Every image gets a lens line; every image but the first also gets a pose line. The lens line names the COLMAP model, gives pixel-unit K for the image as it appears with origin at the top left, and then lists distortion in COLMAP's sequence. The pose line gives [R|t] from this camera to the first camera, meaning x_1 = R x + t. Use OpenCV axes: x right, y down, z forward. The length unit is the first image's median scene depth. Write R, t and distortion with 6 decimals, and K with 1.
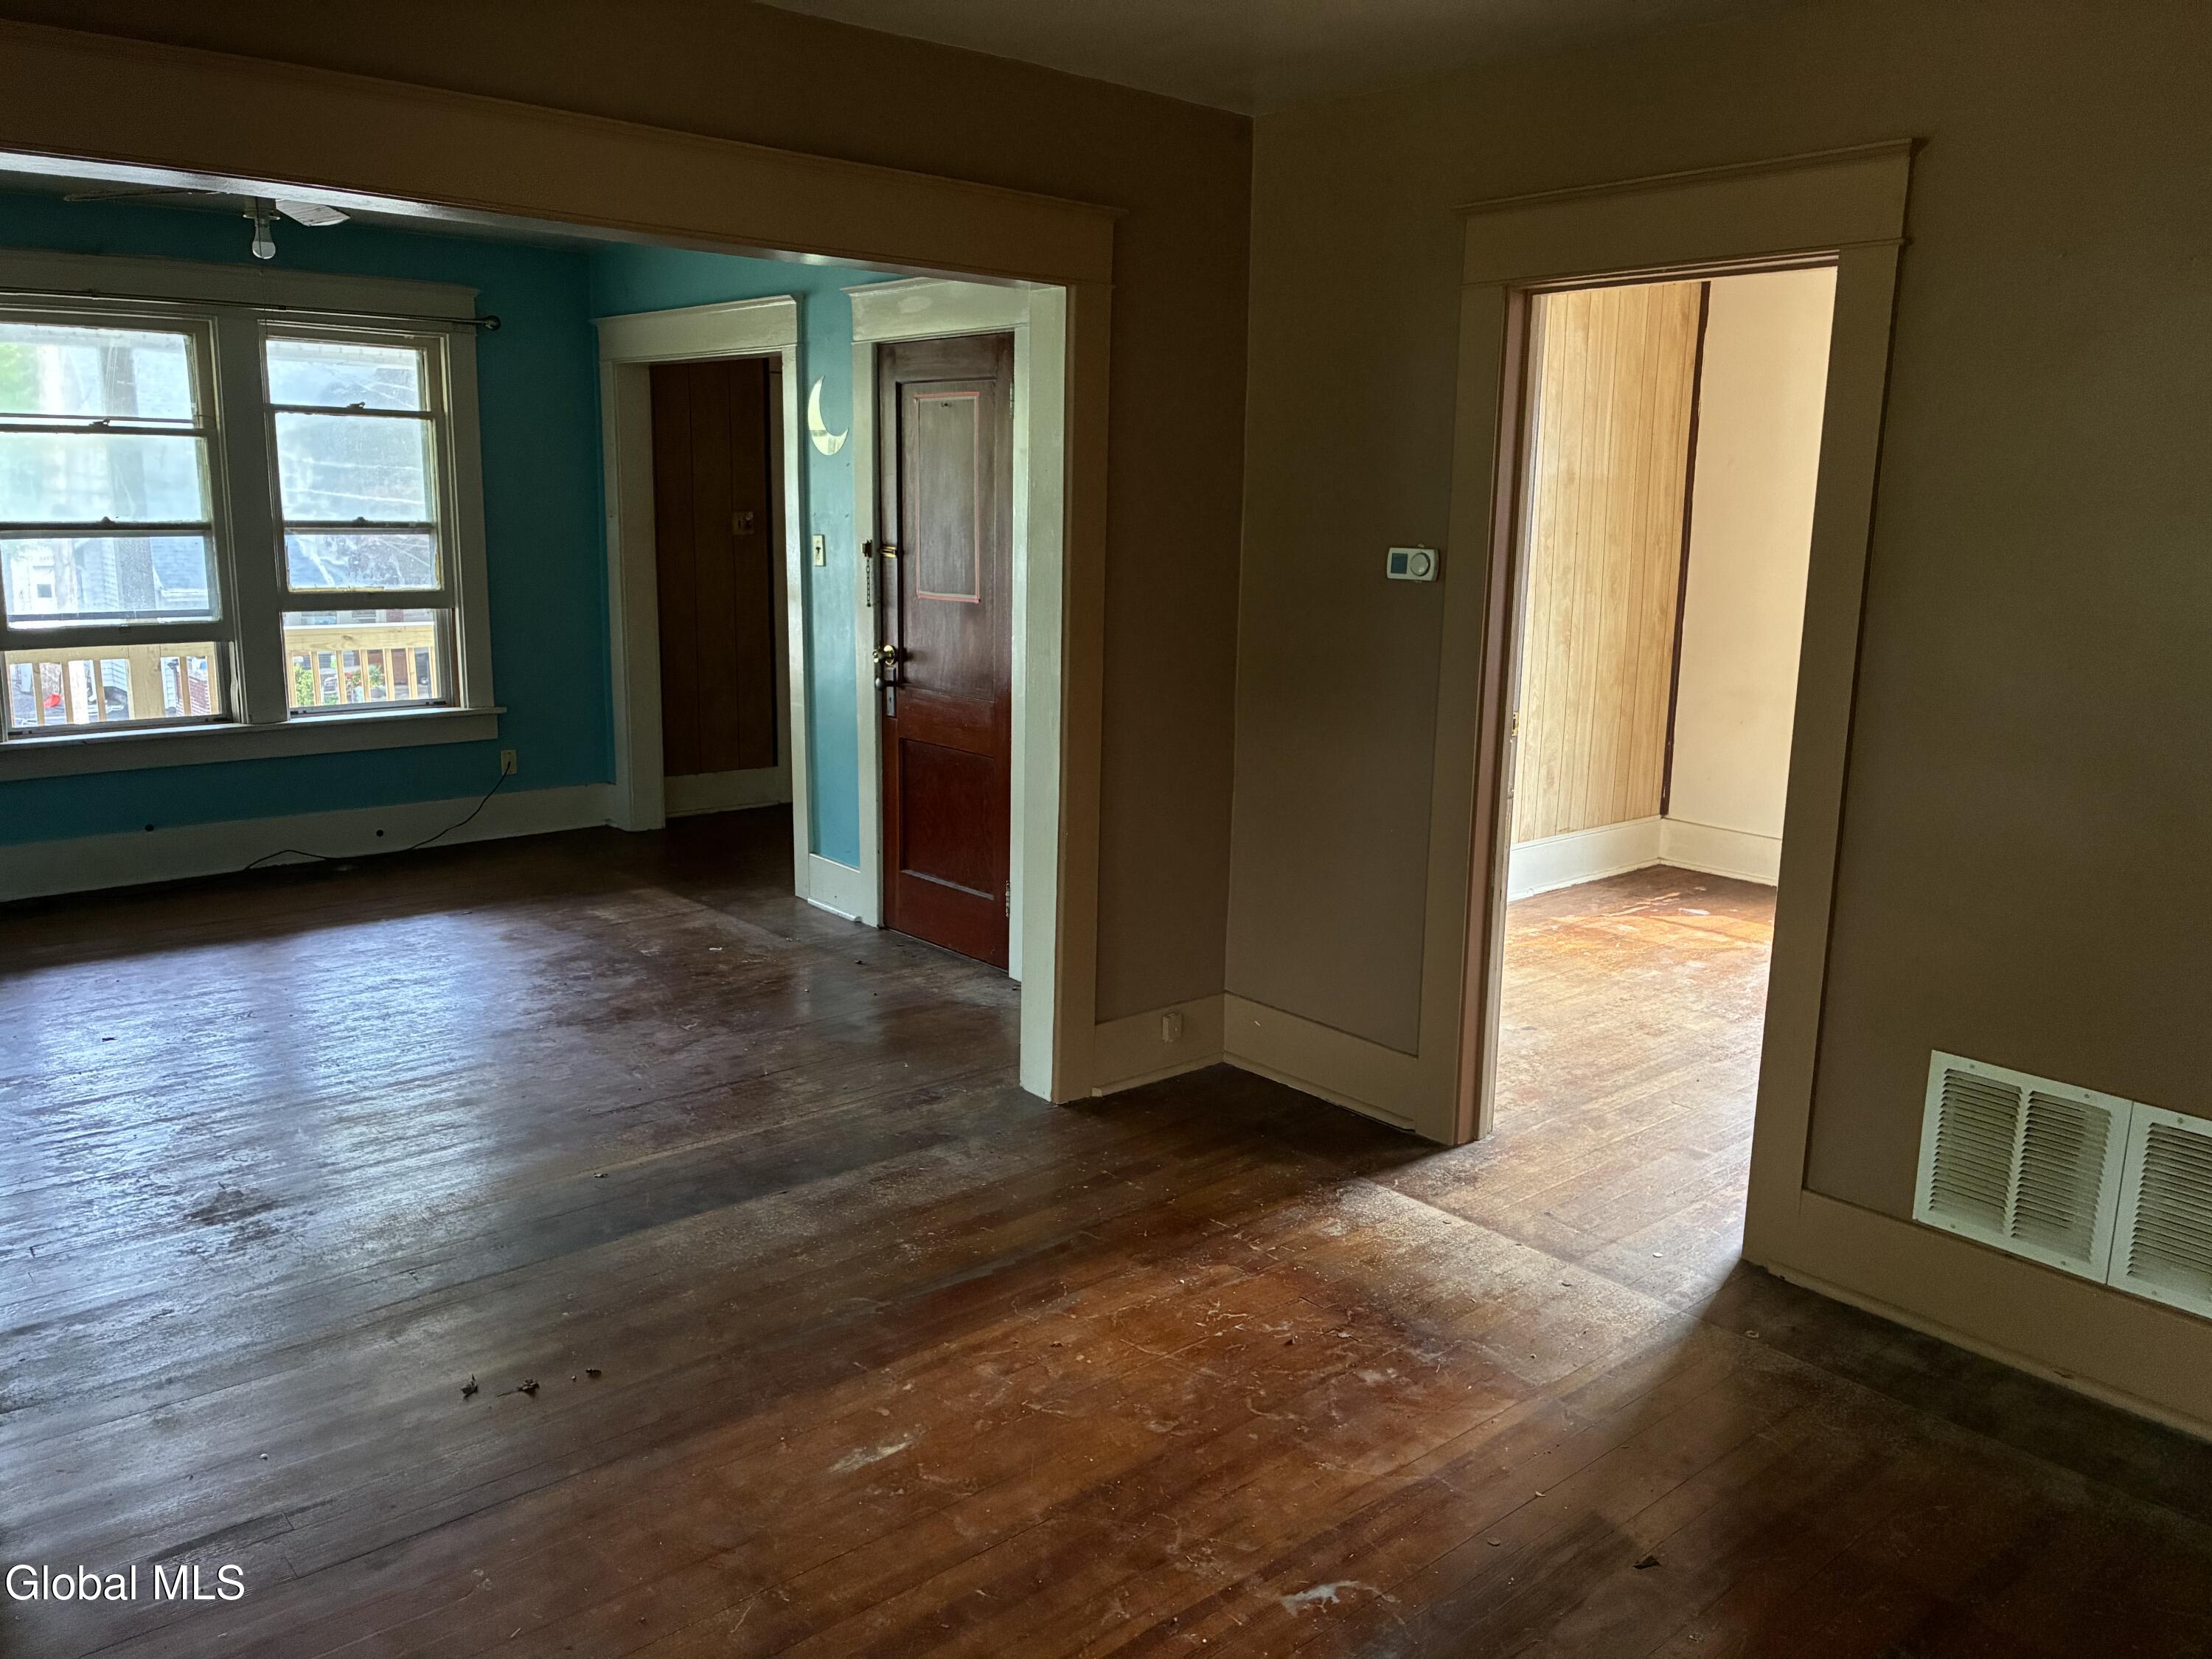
lens RADIAL K [[1676.4, 0, 1109.3], [0, 1676.4, 827.6], [0, 0, 1]] dist [0.025752, -0.033209]
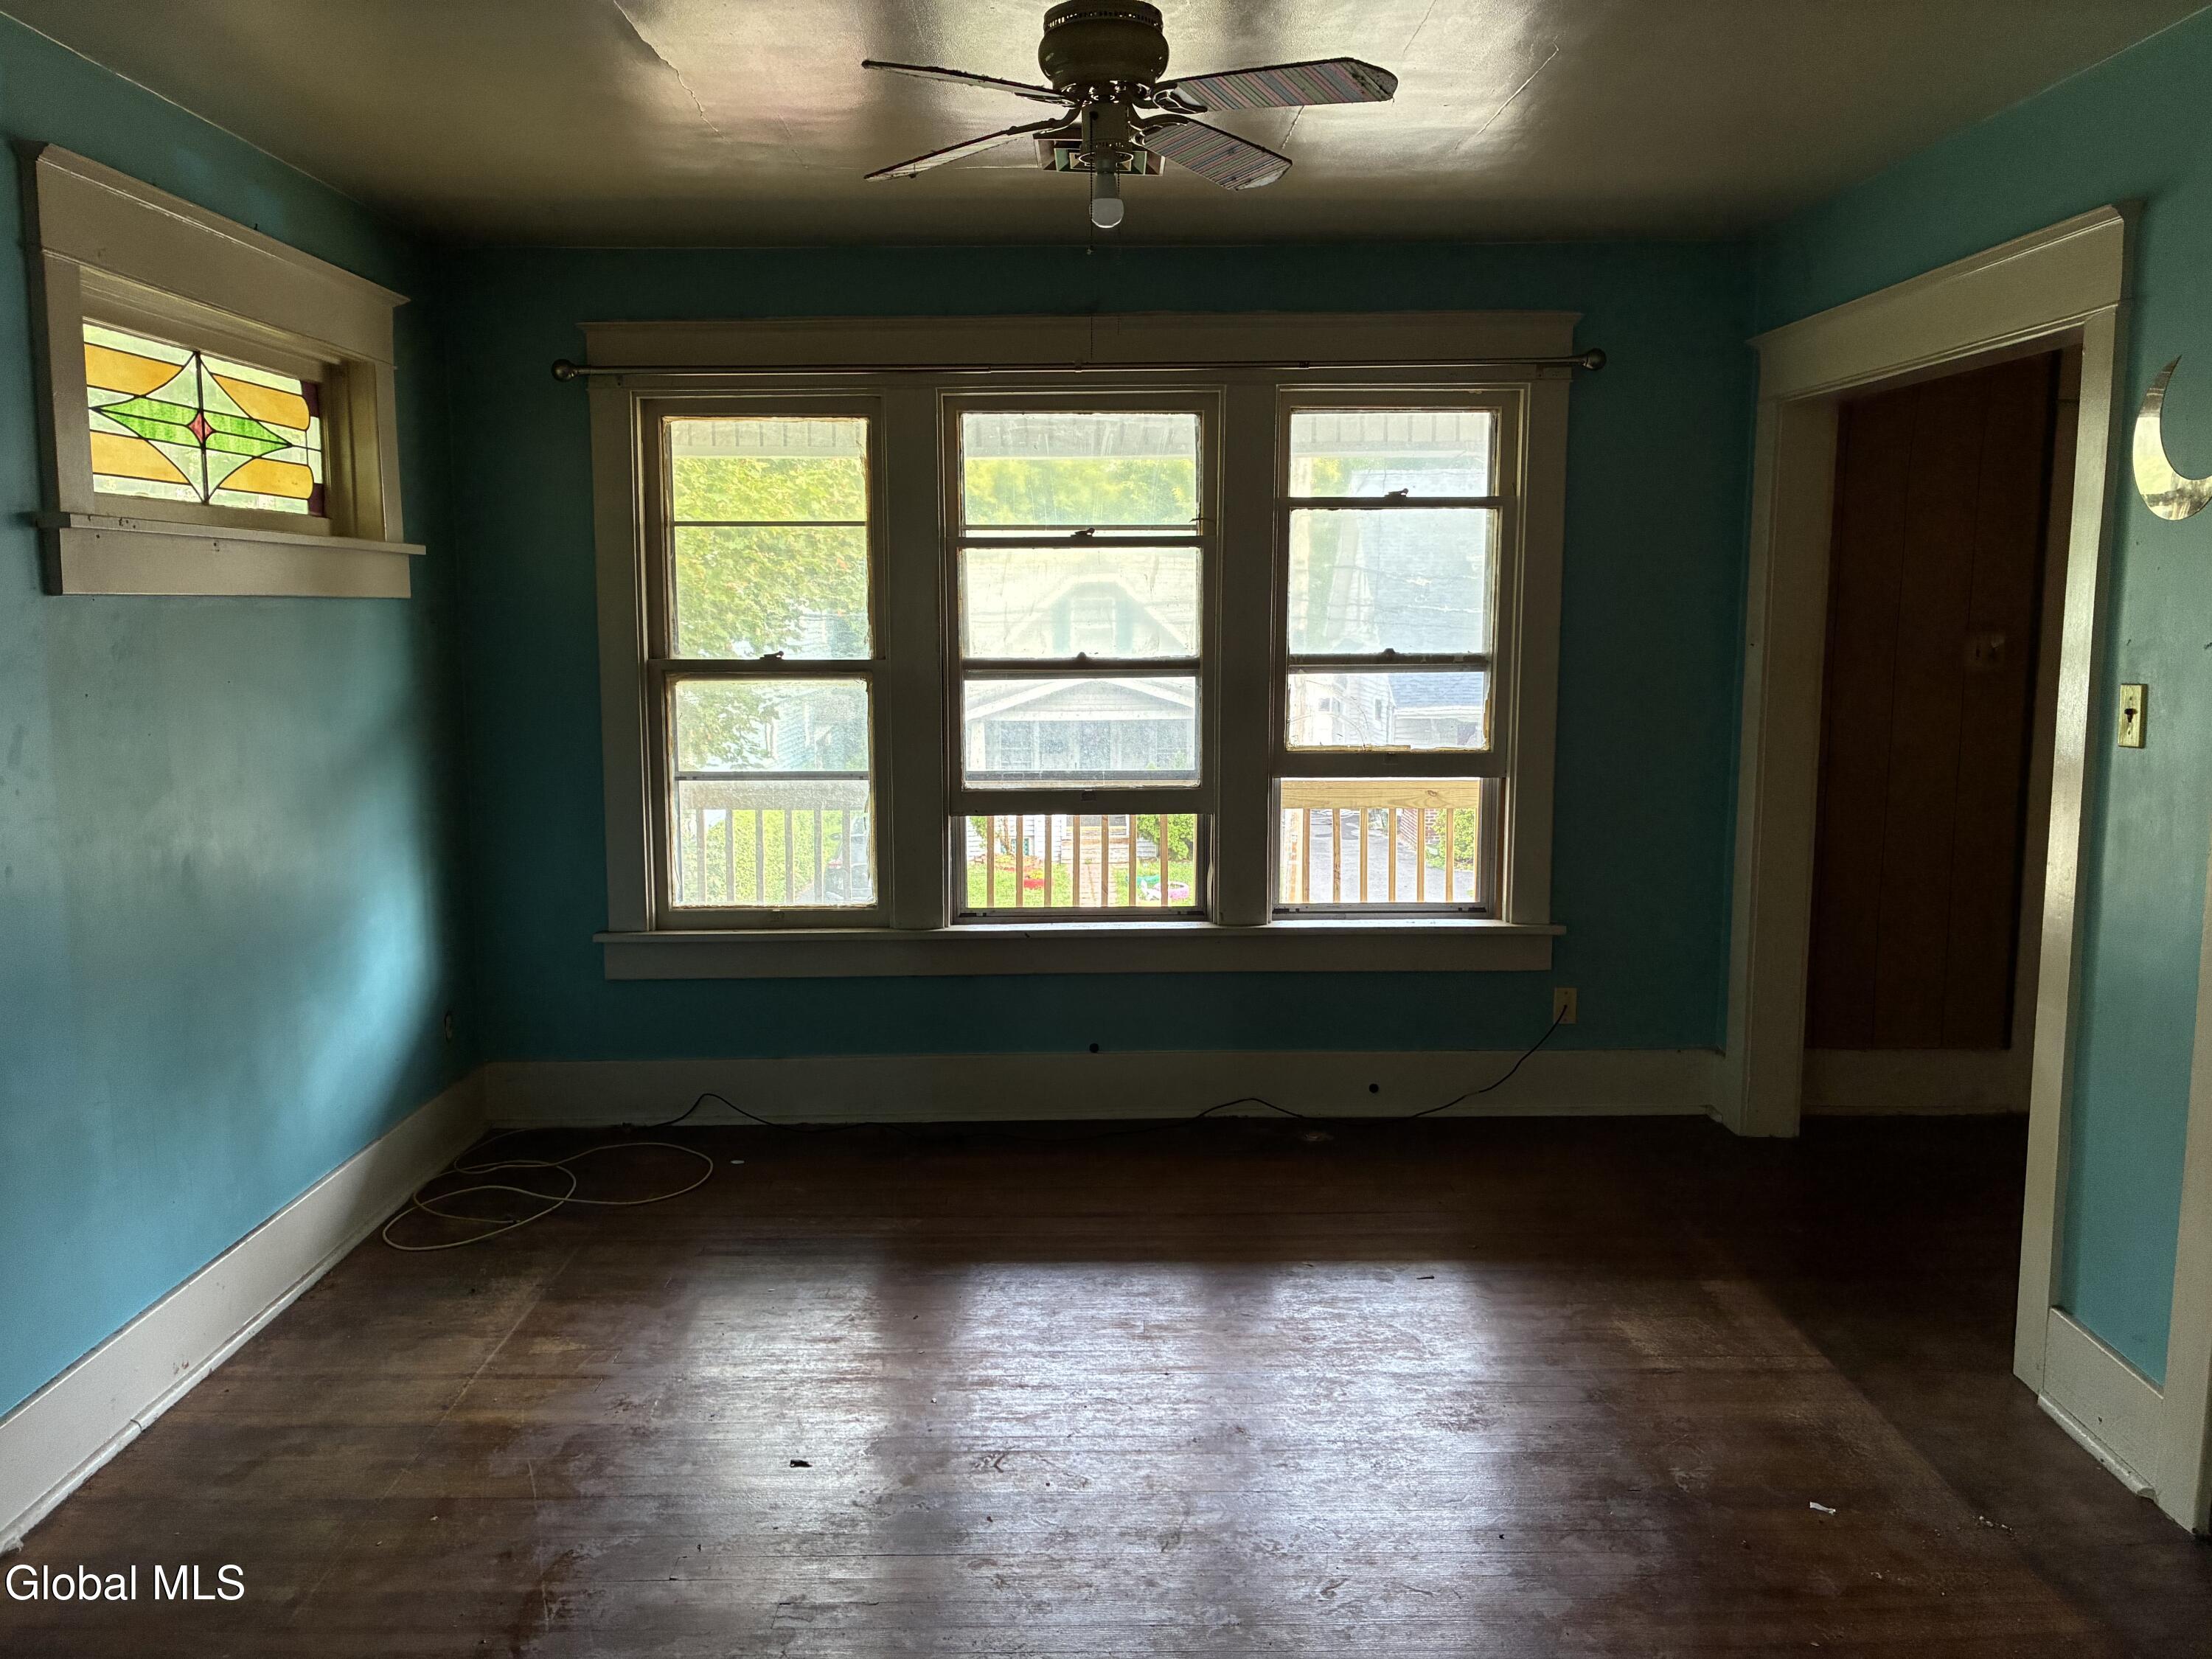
lens RADIAL K [[1676.4, 0, 1101.3], [0, 1676.4, 830.5], [0, 0, 1]] dist [0.025752, -0.033209]
pose [[0.761249, 0.066993, -0.644989, -0.074365], [-0.108175, 0.993831, -0.024449, -0.078515], [0.639373, 0.088384, 0.763800, 0.392101]]
